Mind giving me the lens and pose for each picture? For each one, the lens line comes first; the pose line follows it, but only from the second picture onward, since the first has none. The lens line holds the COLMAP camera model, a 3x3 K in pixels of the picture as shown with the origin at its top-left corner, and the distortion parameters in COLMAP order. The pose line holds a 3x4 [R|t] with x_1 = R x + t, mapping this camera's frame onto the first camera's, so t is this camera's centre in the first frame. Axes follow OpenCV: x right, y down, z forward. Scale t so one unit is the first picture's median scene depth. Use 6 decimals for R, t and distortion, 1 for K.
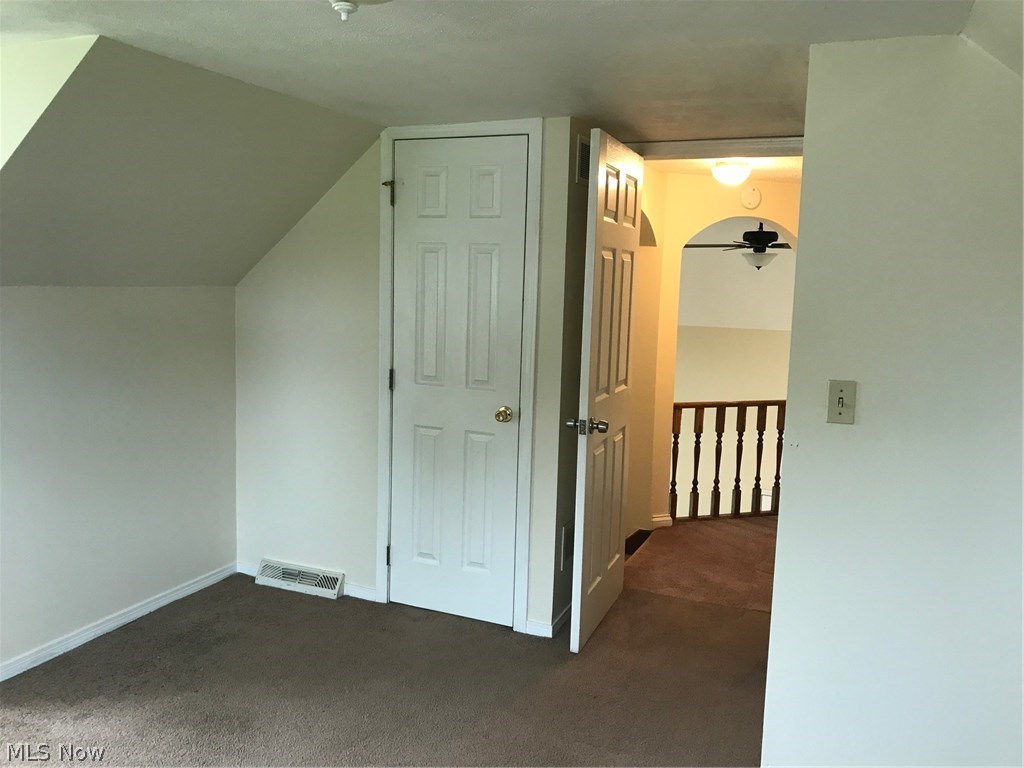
lens RADIAL K [[847.6, 0, 516.9], [0, 847.6, 385.8], [0, 0, 1]] dist [0.012092, -0.009212]
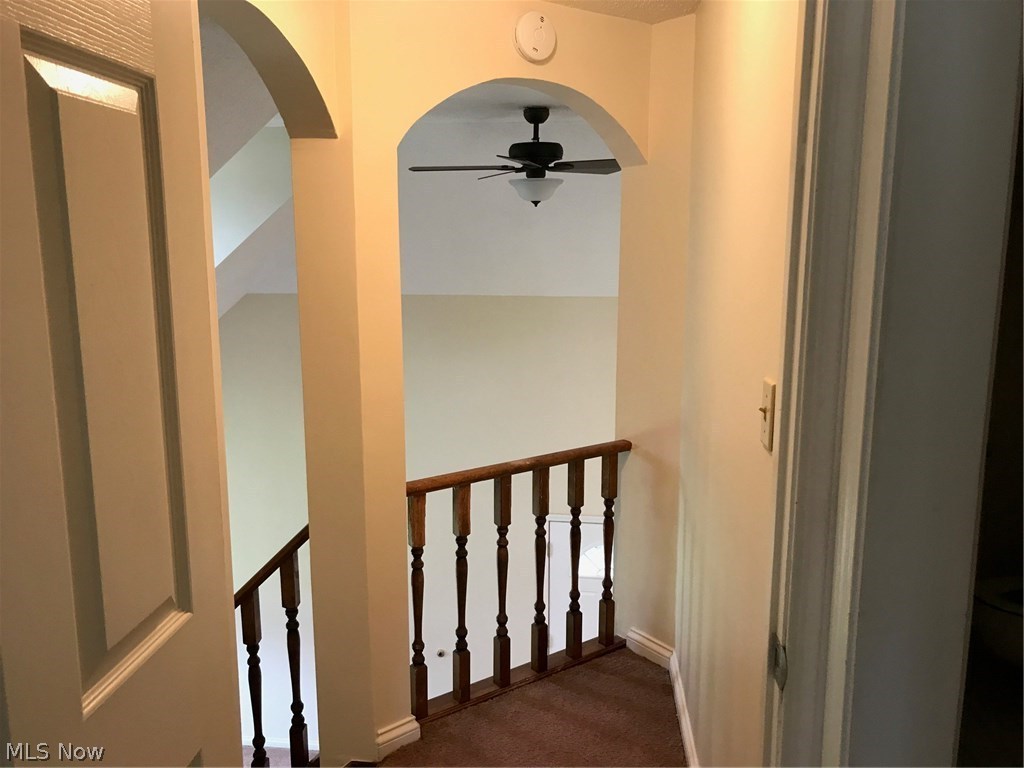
lens RADIAL K [[847.6, 0, 513.0], [0, 847.6, 381.0], [0, 0, 1]] dist [0.012092, -0.009212]
pose [[0.958143, -0.073610, 0.276666, 0.110450], [0.059673, 0.996504, 0.058473, -0.058734], [-0.280003, -0.039516, 0.959185, 0.511276]]
